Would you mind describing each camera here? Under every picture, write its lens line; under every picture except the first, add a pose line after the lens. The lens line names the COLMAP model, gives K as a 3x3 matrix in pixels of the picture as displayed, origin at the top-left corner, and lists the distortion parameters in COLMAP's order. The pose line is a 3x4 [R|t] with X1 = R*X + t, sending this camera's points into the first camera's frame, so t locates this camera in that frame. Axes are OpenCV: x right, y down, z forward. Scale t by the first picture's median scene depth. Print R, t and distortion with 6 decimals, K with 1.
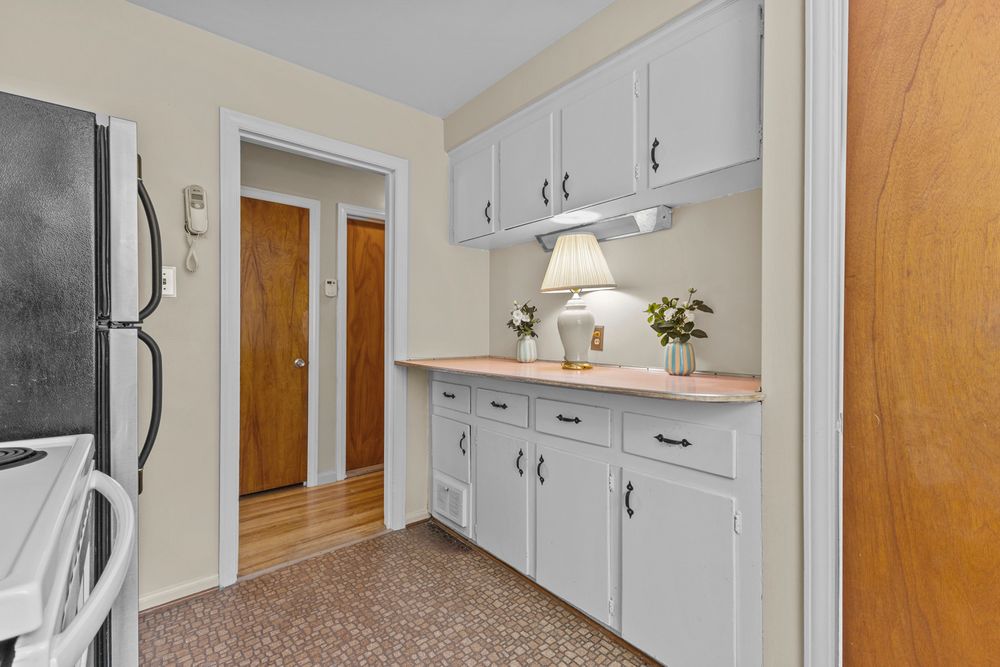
lens RADIAL K [[434.0, 0, 504.4], [0, 434.0, 333.8], [0, 0, 1]] dist [0.015372, -0.000226]
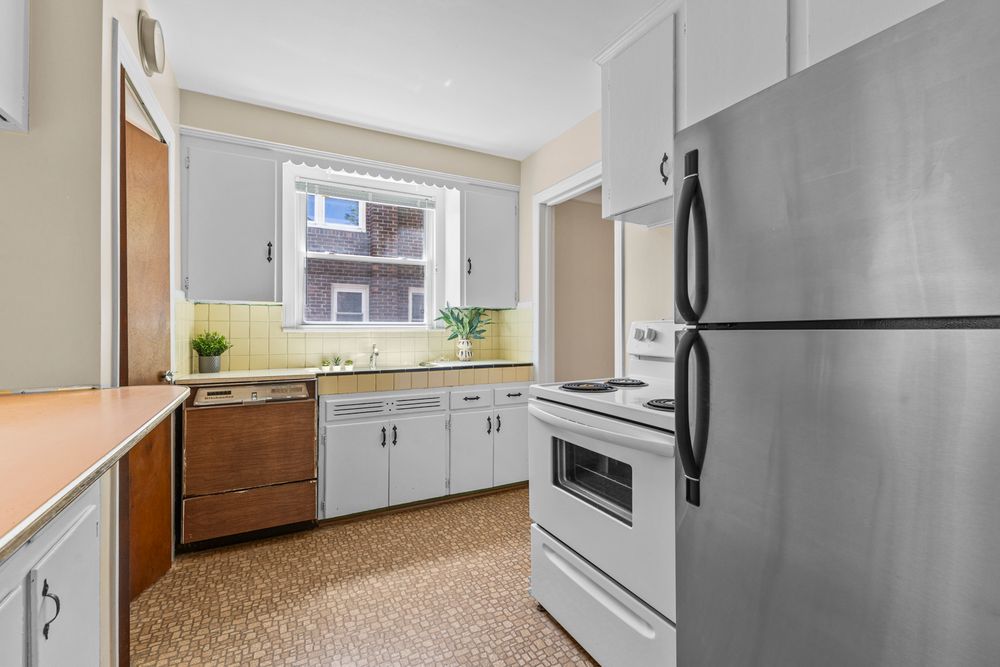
lens RADIAL K [[434.0, 0, 492.8], [0, 434.0, 328.8], [0, 0, 1]] dist [0.015372, -0.000226]
pose [[-0.973323, -0.004661, 0.229393, -0.699872], [-0.004064, 0.999987, 0.003072, -0.010075], [-0.229405, 0.002058, -0.973329, 1.443830]]
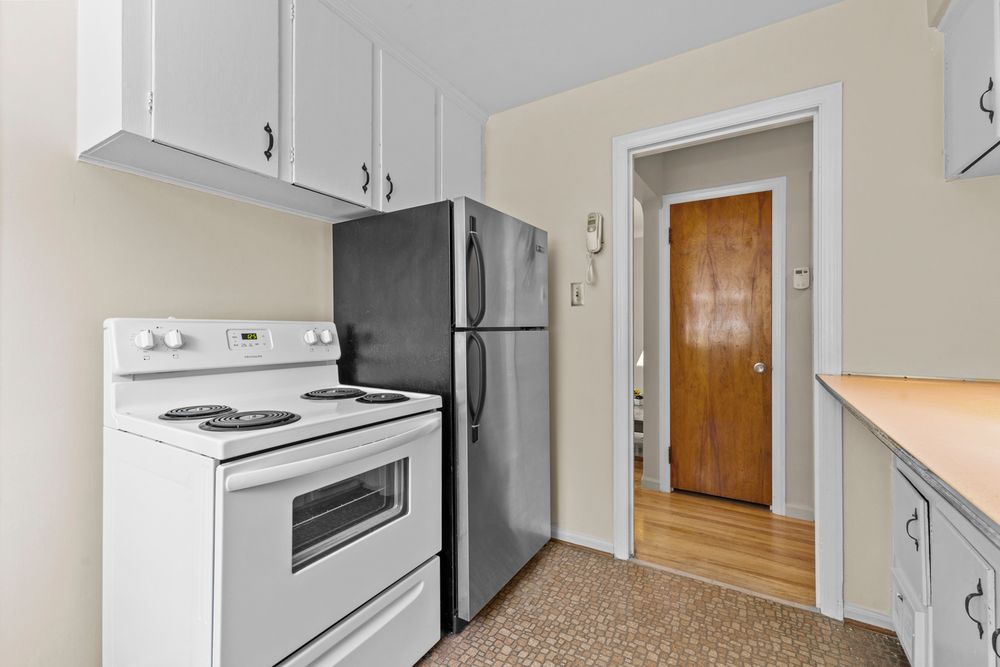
lens RADIAL K [[434.0, 0, 492.7], [0, 434.0, 329.7], [0, 0, 1]] dist [0.015372, -0.000226]
pose [[0.303818, -0.007269, -0.952702, 0.293046], [-0.001561, 0.999966, -0.008128, -0.003416], [0.952729, 0.003957, 0.303797, 0.297236]]
